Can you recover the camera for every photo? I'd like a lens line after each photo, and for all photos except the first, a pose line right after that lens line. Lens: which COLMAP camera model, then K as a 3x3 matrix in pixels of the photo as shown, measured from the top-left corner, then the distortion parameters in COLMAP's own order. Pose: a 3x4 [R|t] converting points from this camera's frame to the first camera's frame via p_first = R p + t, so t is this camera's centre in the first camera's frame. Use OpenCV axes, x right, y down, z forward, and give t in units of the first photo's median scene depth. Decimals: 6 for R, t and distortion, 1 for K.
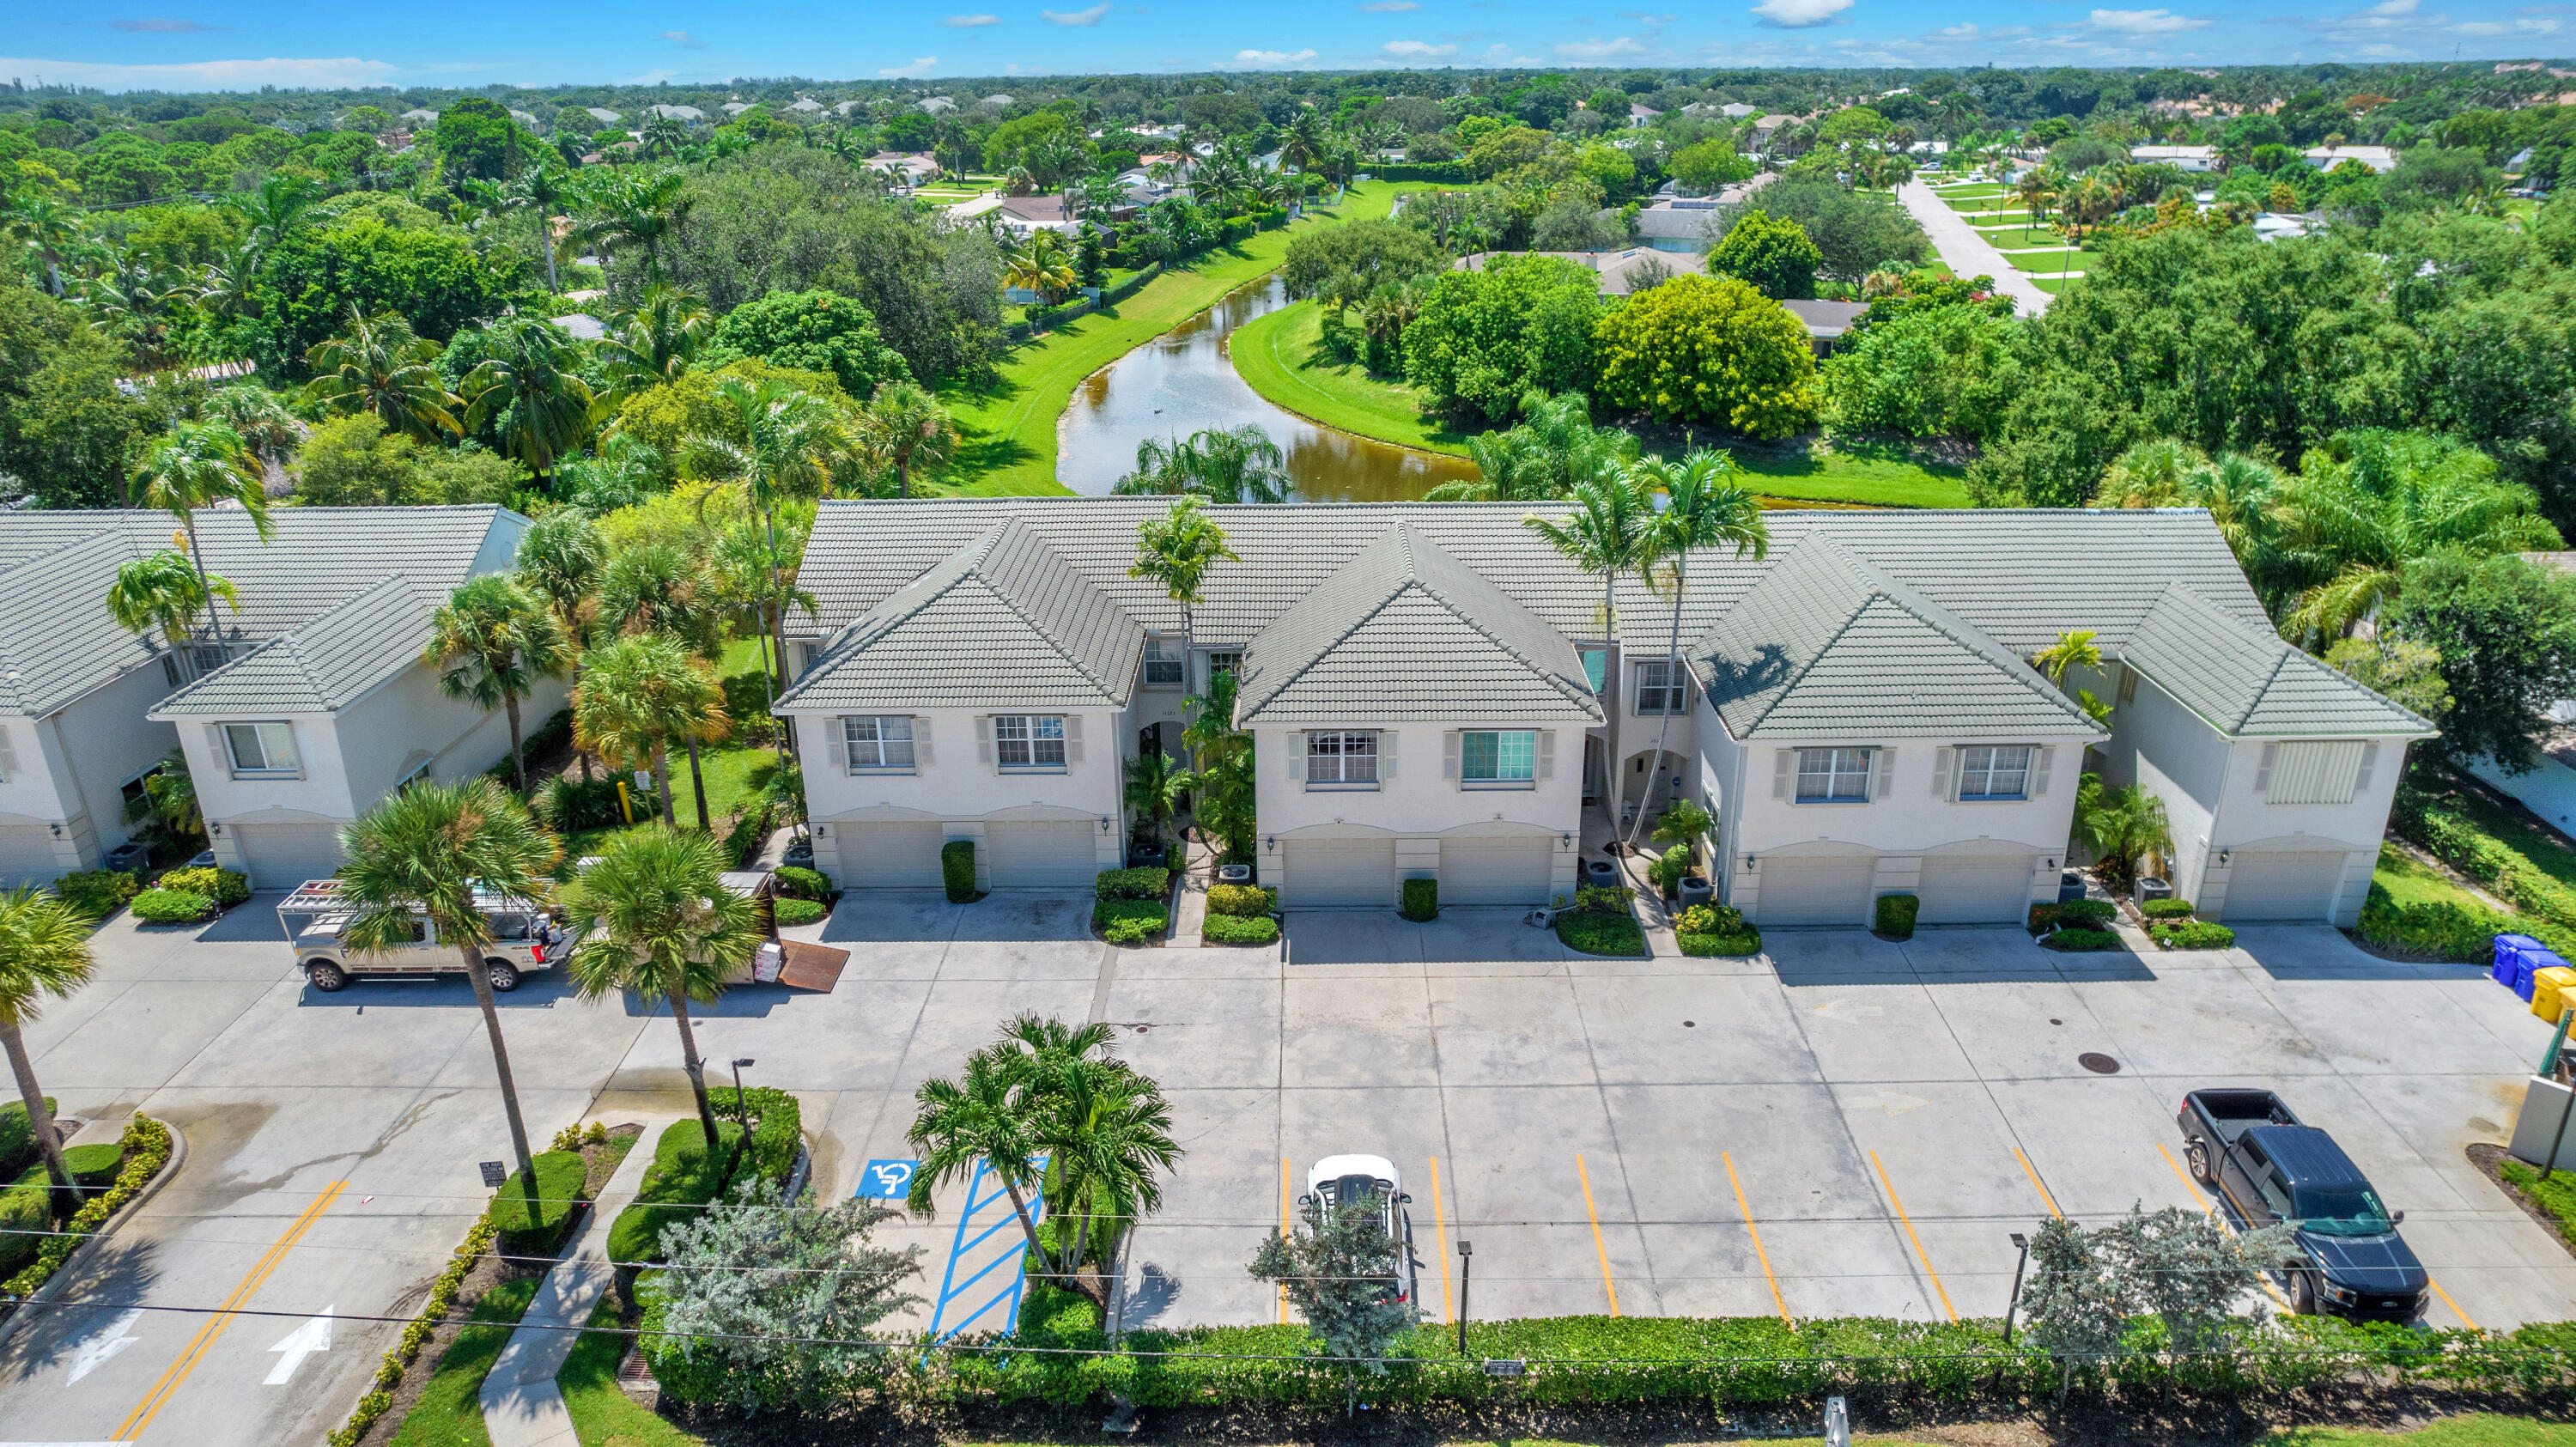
lens RADIAL K [[1706.7, 0, 1288.0], [0, 1706.7, 723.5], [0, 0, 1]] dist [-0.035833, 0.004047]
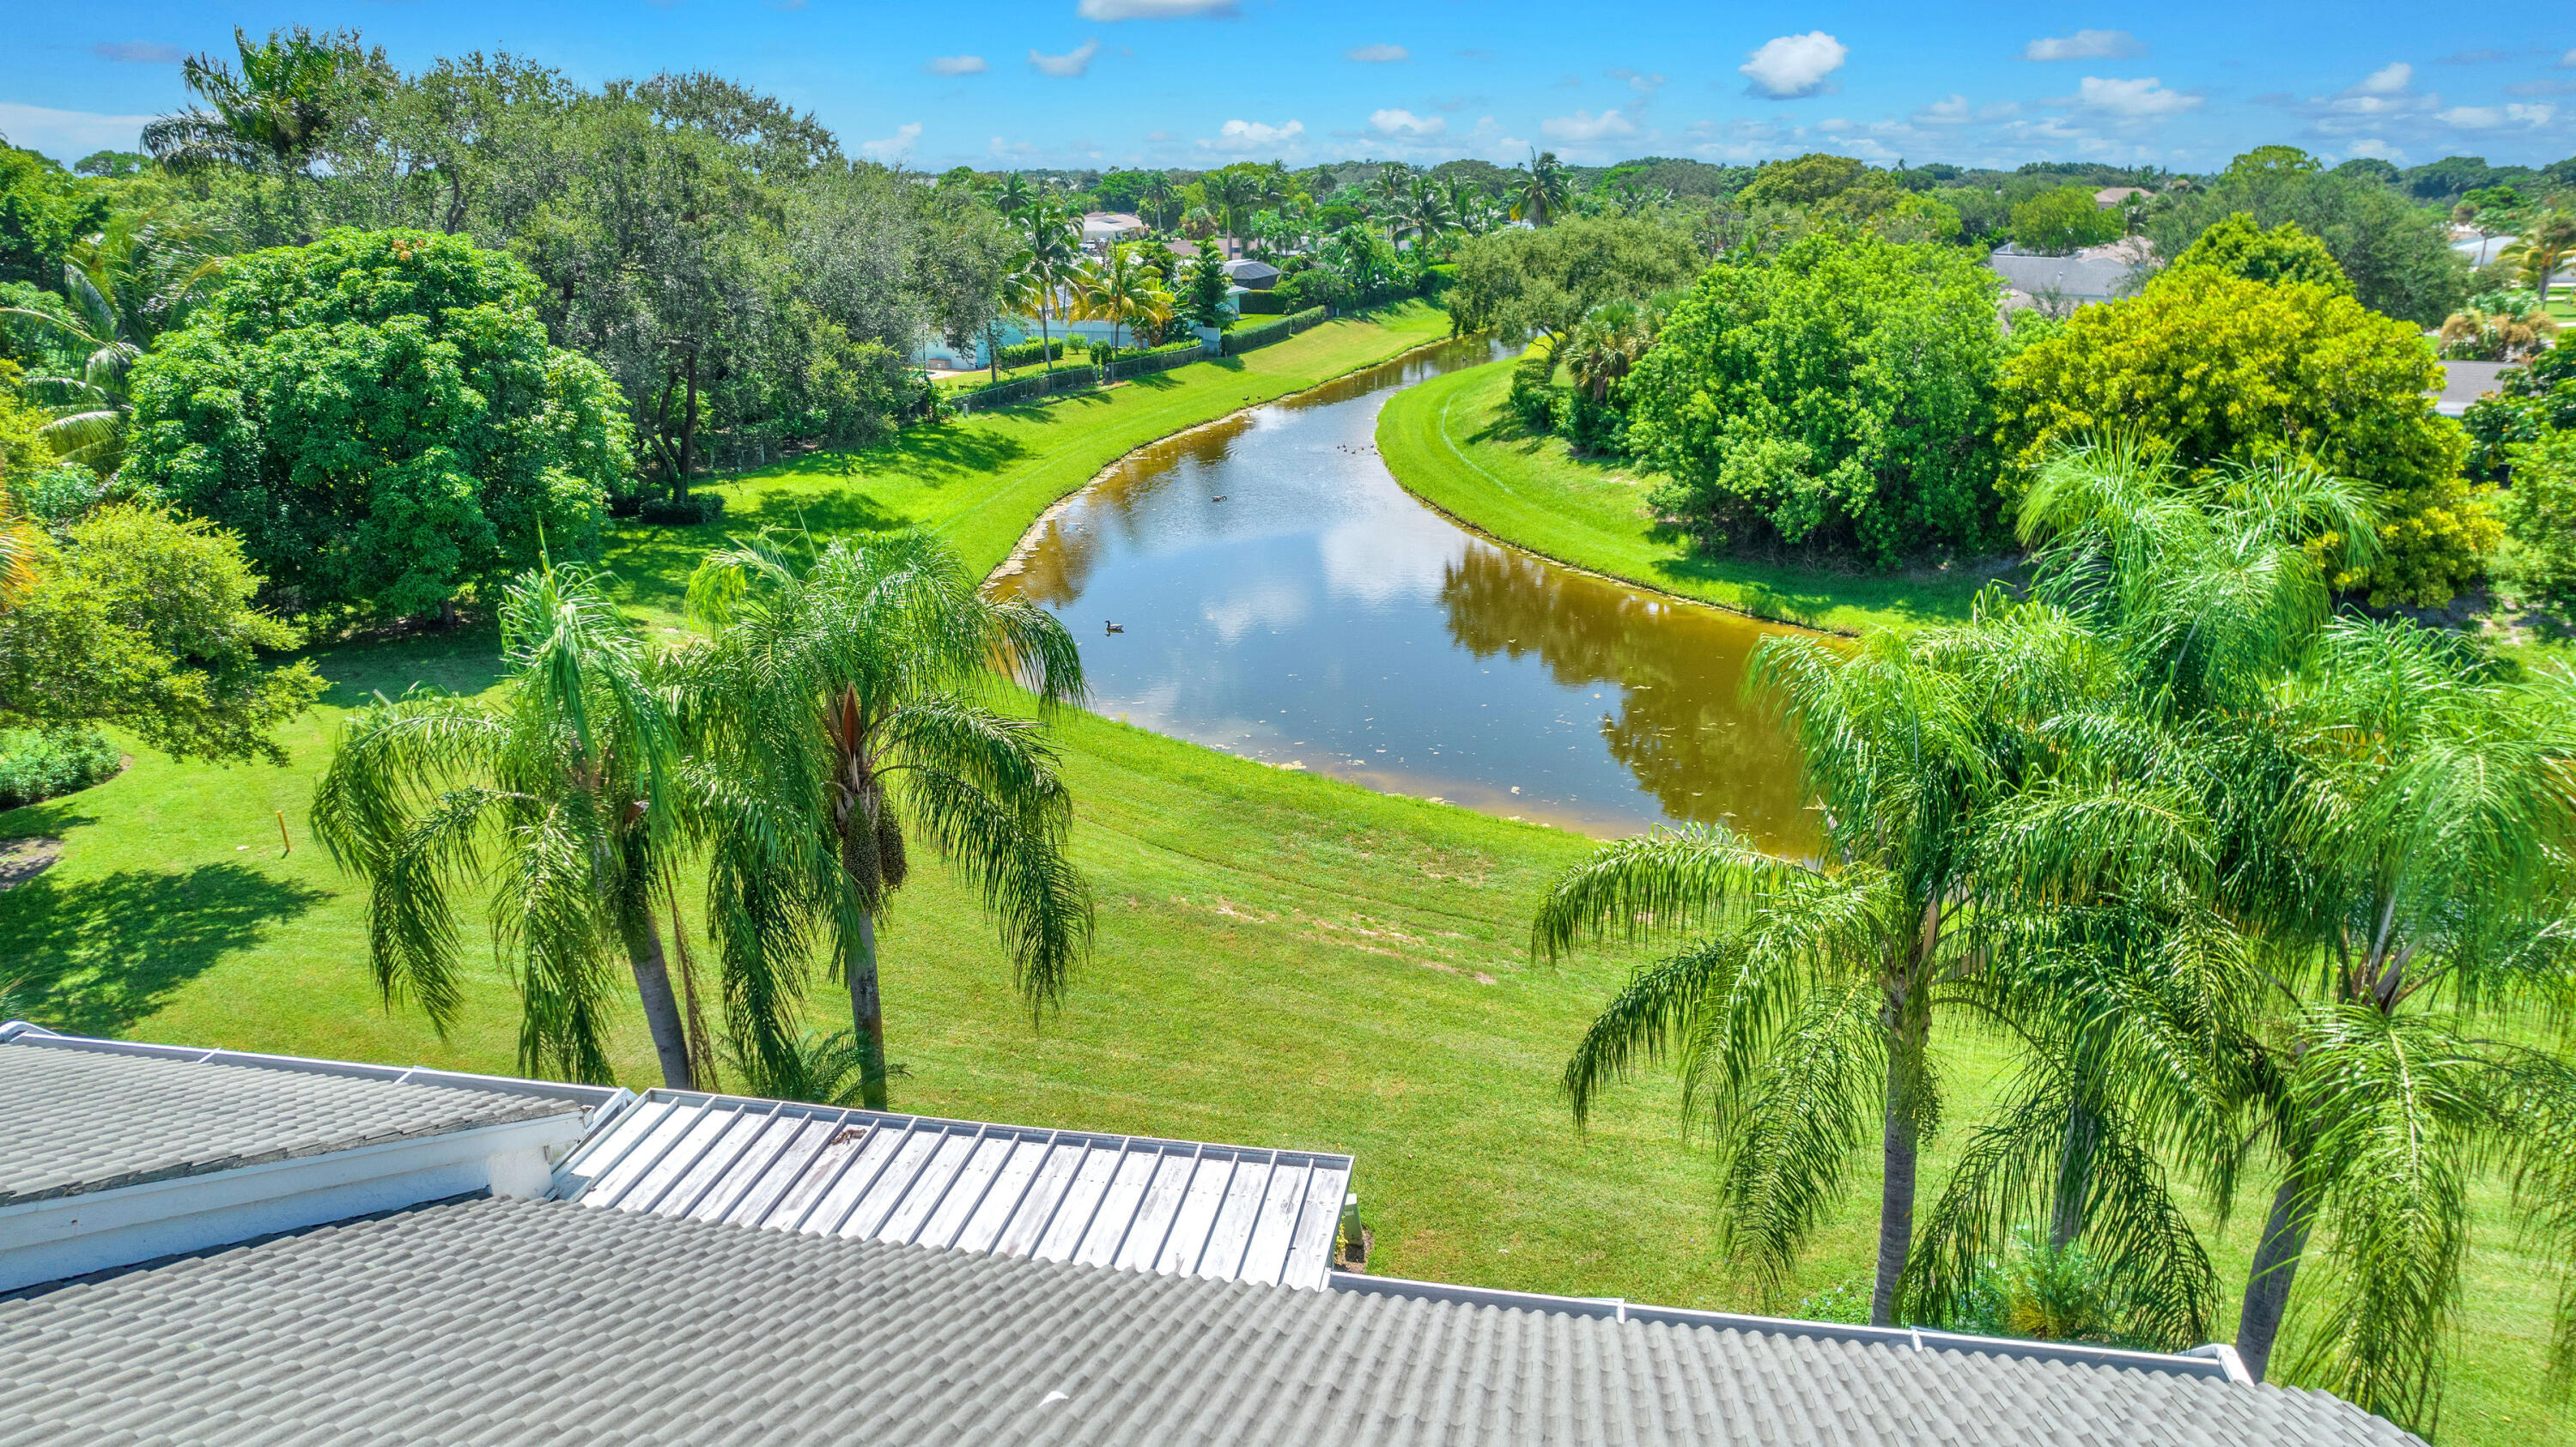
lens RADIAL K [[1706.7, 0, 1288.0], [0, 1706.7, 723.5], [0, 0, 1]] dist [-0.035833, 0.004047]
pose [[0.988312, 0.057993, -0.140983, 0.043590], [-0.065583, 0.996604, -0.049793, -0.082548], [0.137617, 0.058457, 0.988759, 0.449412]]
